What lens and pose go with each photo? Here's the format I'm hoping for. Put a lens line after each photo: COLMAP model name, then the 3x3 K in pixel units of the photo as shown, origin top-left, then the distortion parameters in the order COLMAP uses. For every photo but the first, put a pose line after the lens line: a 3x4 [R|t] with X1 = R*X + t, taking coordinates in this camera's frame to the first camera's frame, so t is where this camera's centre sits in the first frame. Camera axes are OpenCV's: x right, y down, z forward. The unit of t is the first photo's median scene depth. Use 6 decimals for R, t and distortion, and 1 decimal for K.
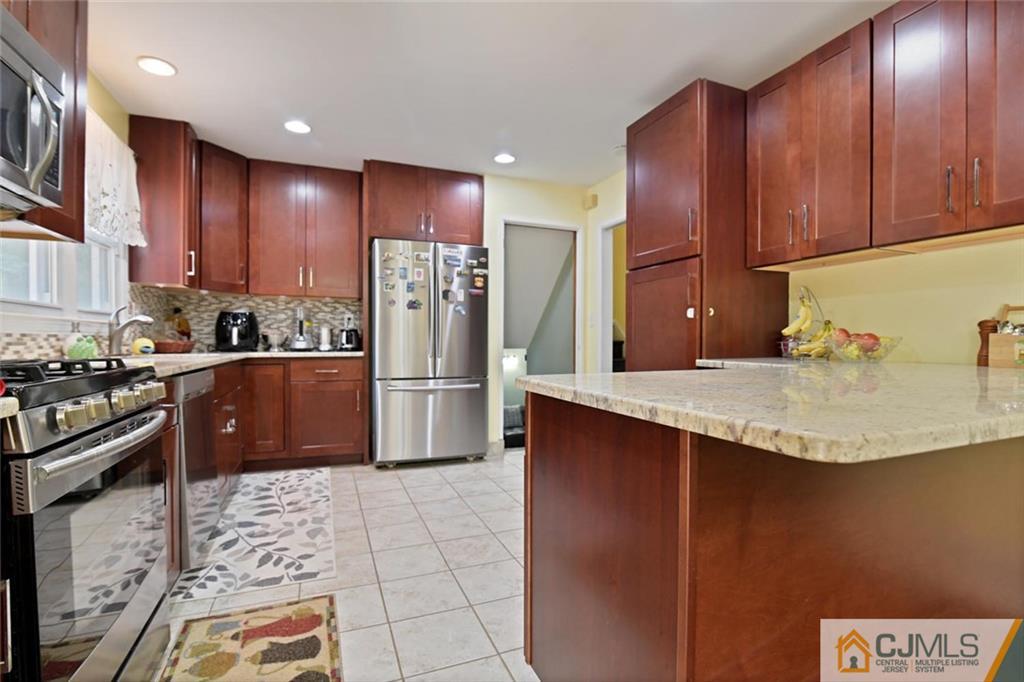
lens RADIAL K [[471.0, 0, 510.2], [0, 471.0, 348.1], [0, 0, 1]] dist [-0.017500, 0.000996]
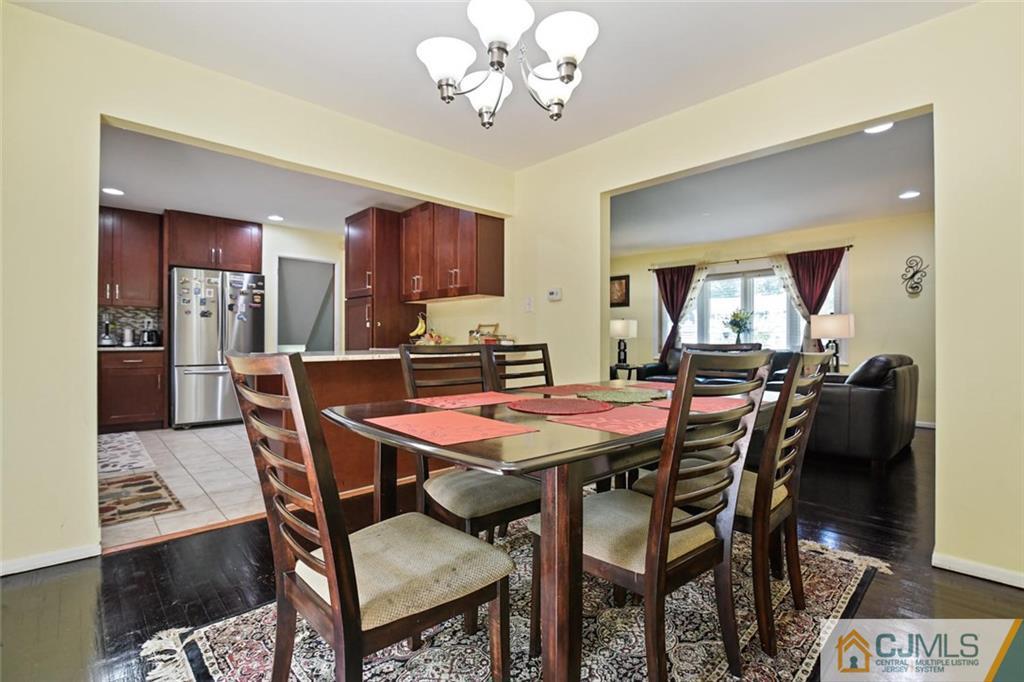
lens RADIAL K [[471.0, 0, 522.2], [0, 471.0, 336.9], [0, 0, 1]] dist [-0.017500, 0.000996]
pose [[0.925531, -0.002662, 0.378662, 0.152984], [0.008447, 0.999872, -0.013617, 0.006204], [-0.378578, 0.015802, 0.925435, -0.704183]]
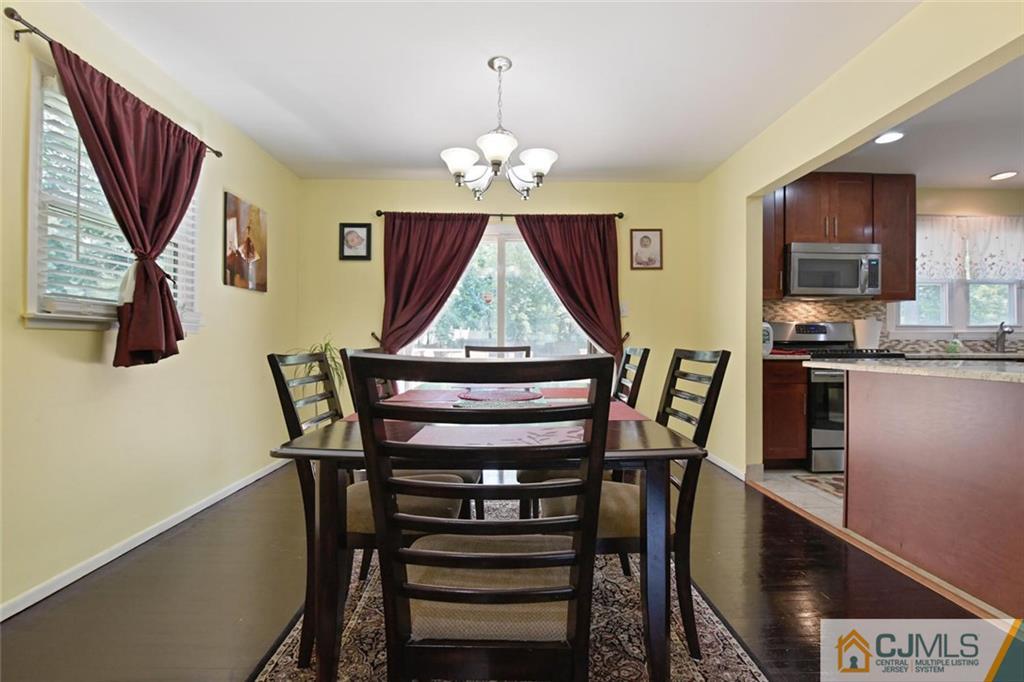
lens RADIAL K [[471.0, 0, 509.5], [0, 471.0, 337.7], [0, 0, 1]] dist [-0.017500, 0.000996]
pose [[-0.350235, -0.012326, -0.936581, 0.945742], [-0.016035, 0.999846, -0.007162, 0.003273], [0.936525, 0.012510, -0.350378, -0.035576]]
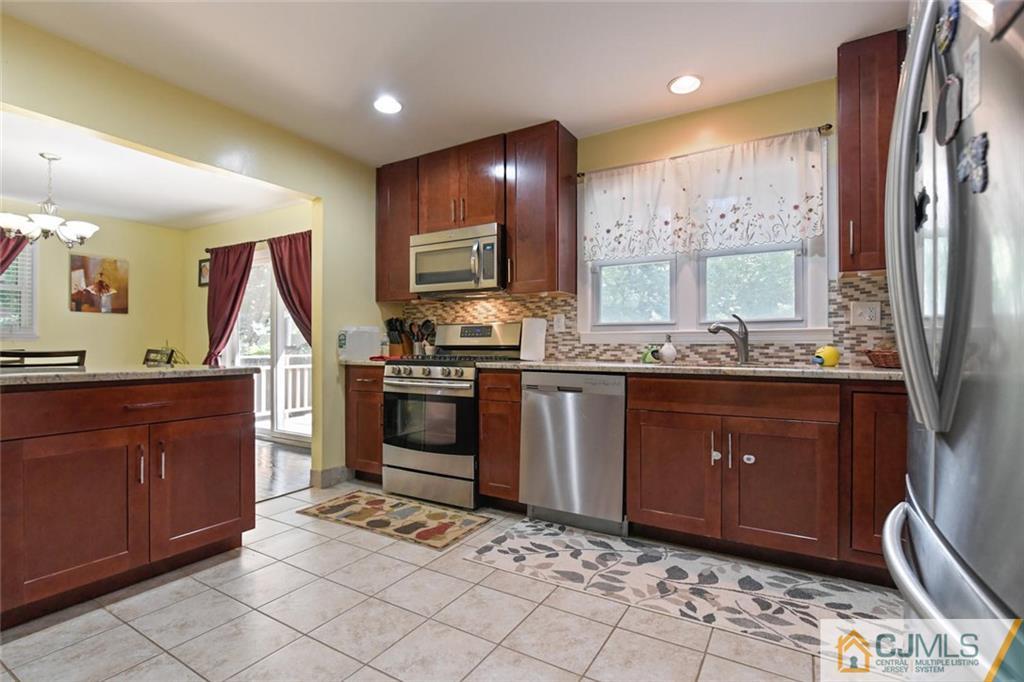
lens RADIAL K [[471.0, 0, 508.5], [0, 471.0, 345.0], [0, 0, 1]] dist [-0.017500, 0.000996]
pose [[-0.790474, -0.004111, -0.612481, 0.132683], [-0.012785, 0.999870, 0.009789, -0.020838], [0.612362, 0.015569, -0.790424, 1.100567]]
